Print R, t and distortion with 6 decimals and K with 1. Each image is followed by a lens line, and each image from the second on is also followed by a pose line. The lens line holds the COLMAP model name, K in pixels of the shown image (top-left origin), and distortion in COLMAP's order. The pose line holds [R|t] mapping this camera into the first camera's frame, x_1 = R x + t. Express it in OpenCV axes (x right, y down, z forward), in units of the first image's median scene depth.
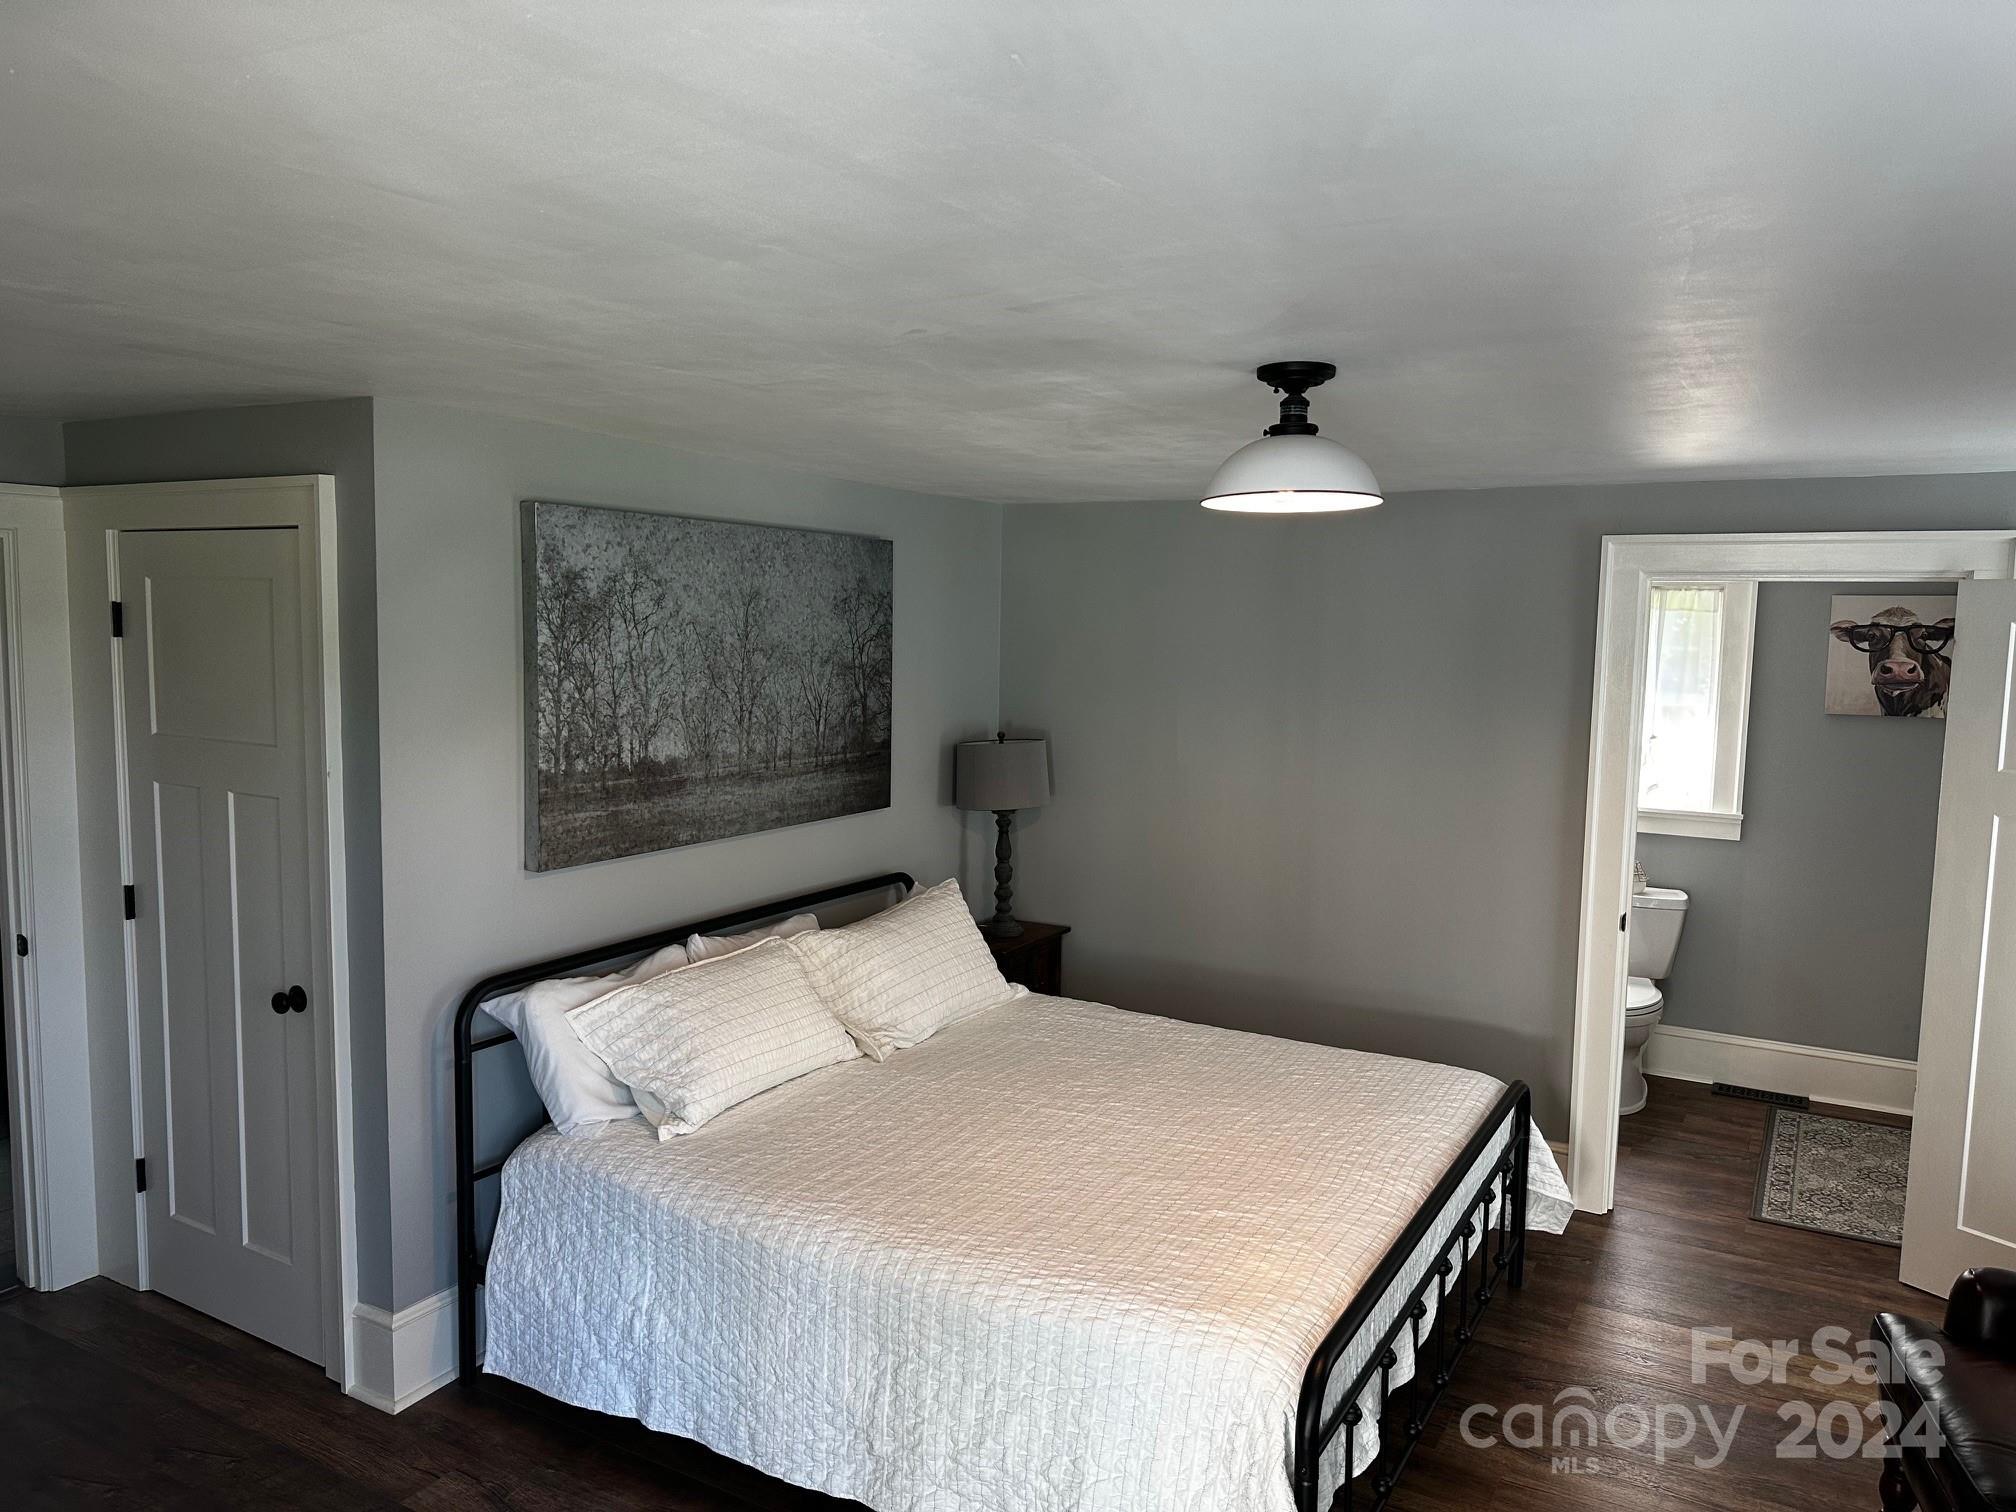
lens RADIAL K [[1419.9, 0, 1008.0], [0, 1419.9, 756.0], [0, 0, 1]] dist [0.124690, -0.176836]
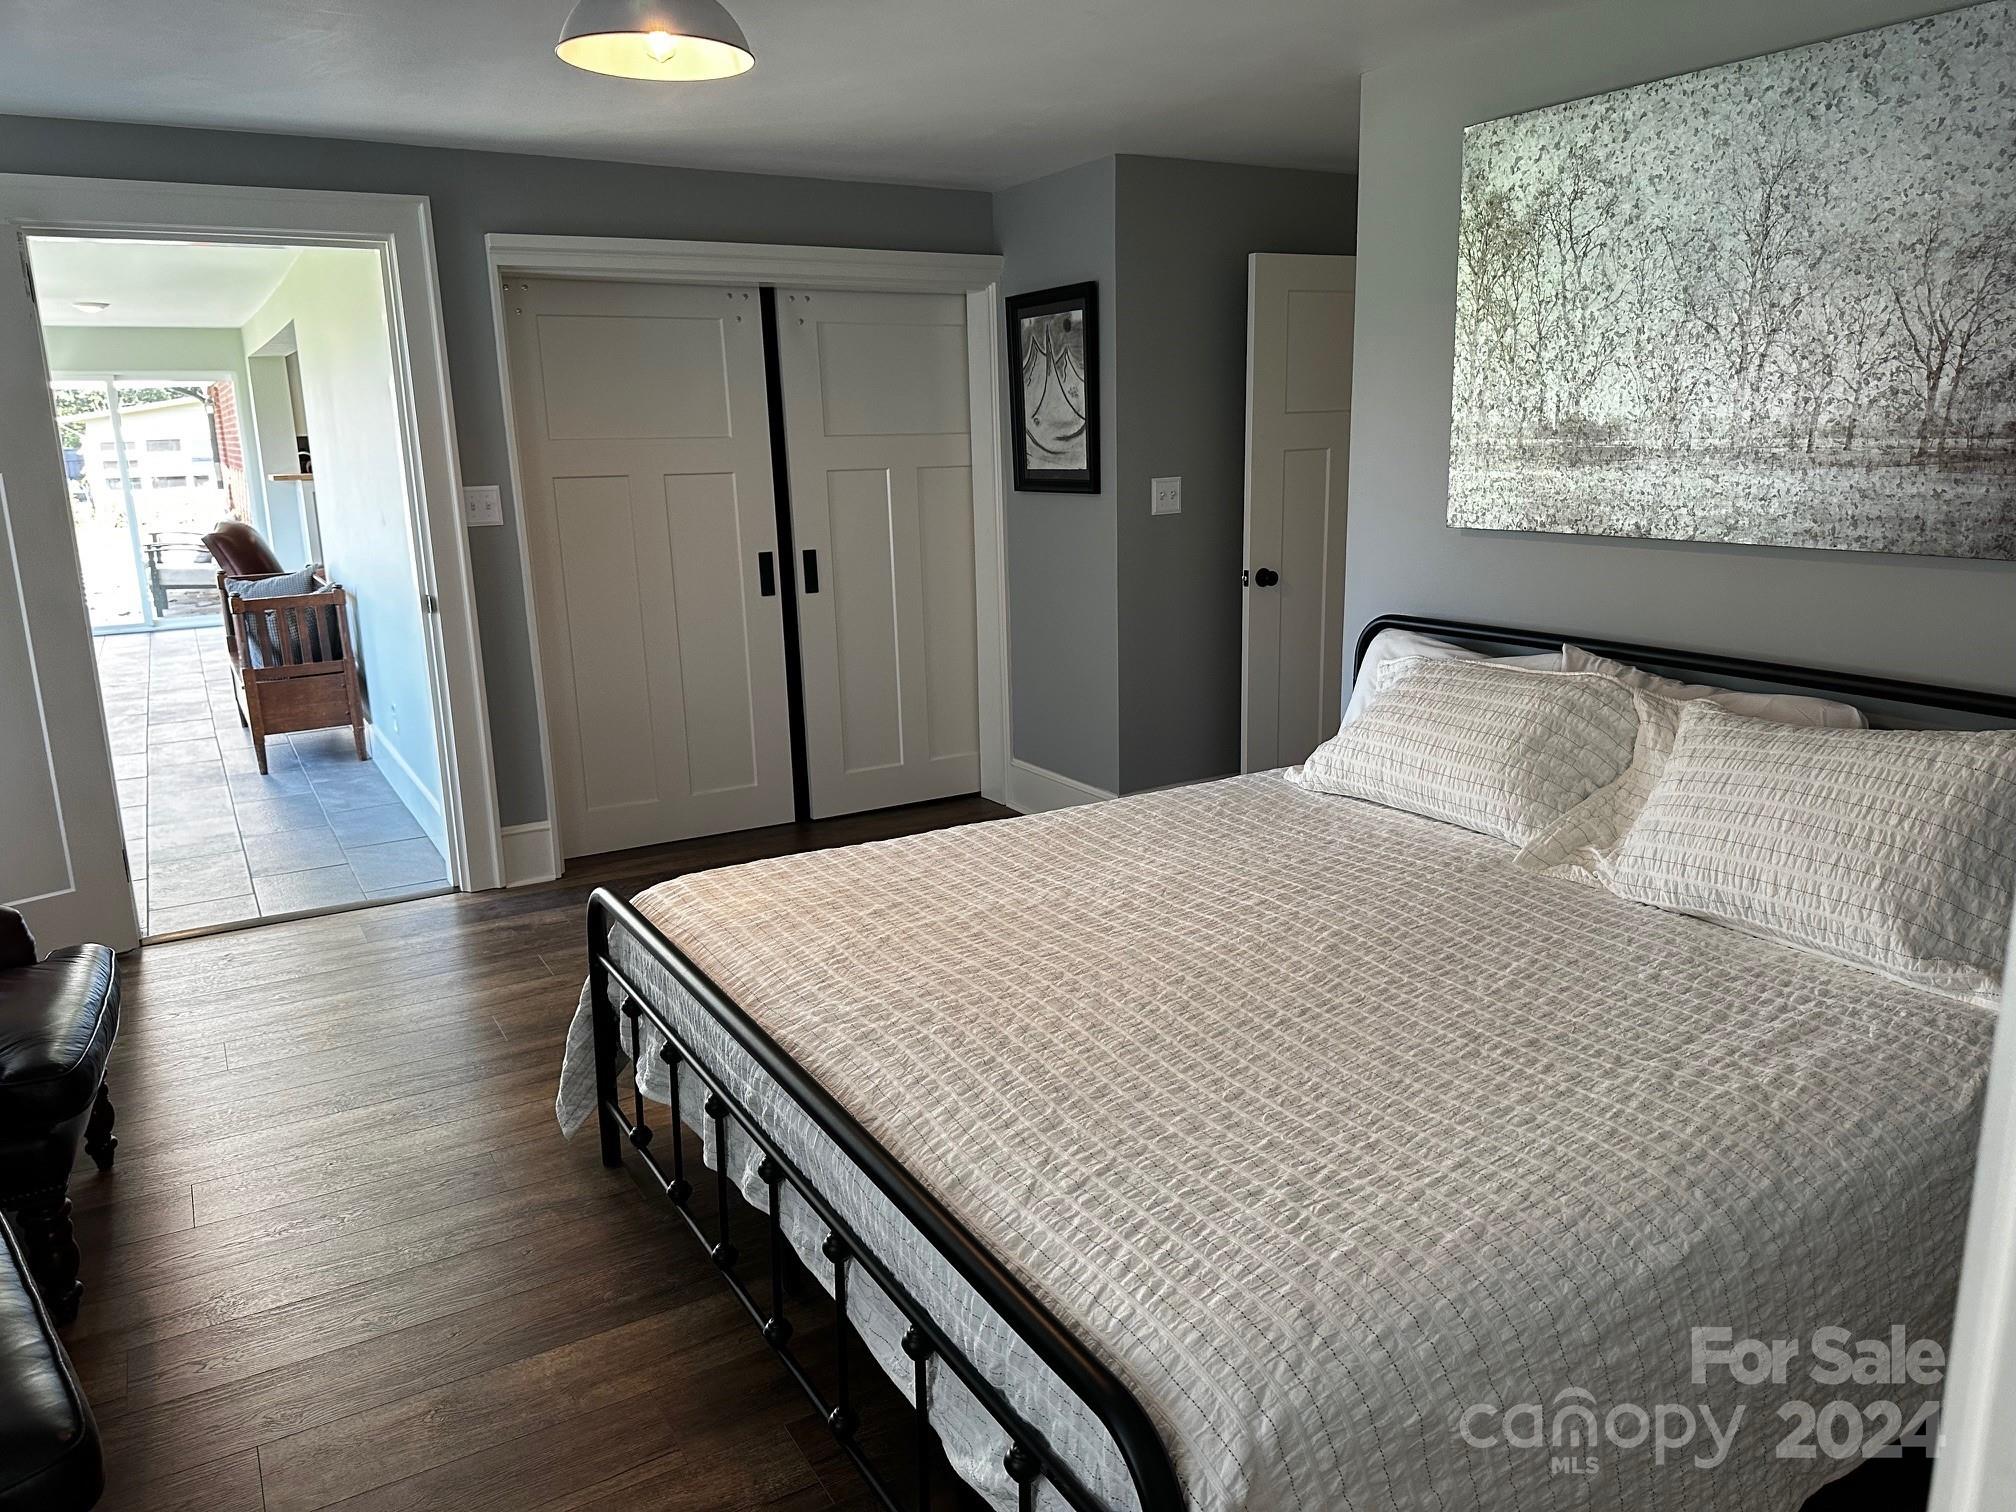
lens RADIAL K [[1406.2, 0, 1008.0], [0, 1406.2, 756.0], [0, 0, 1]] dist [-0.003720, -0.002336]
pose [[-0.487826, 0.189348, -0.852158, 0.633350], [-0.073915, 0.963726, 0.256452, 0.007426], [0.869806, 0.188092, -0.456135, 1.141589]]
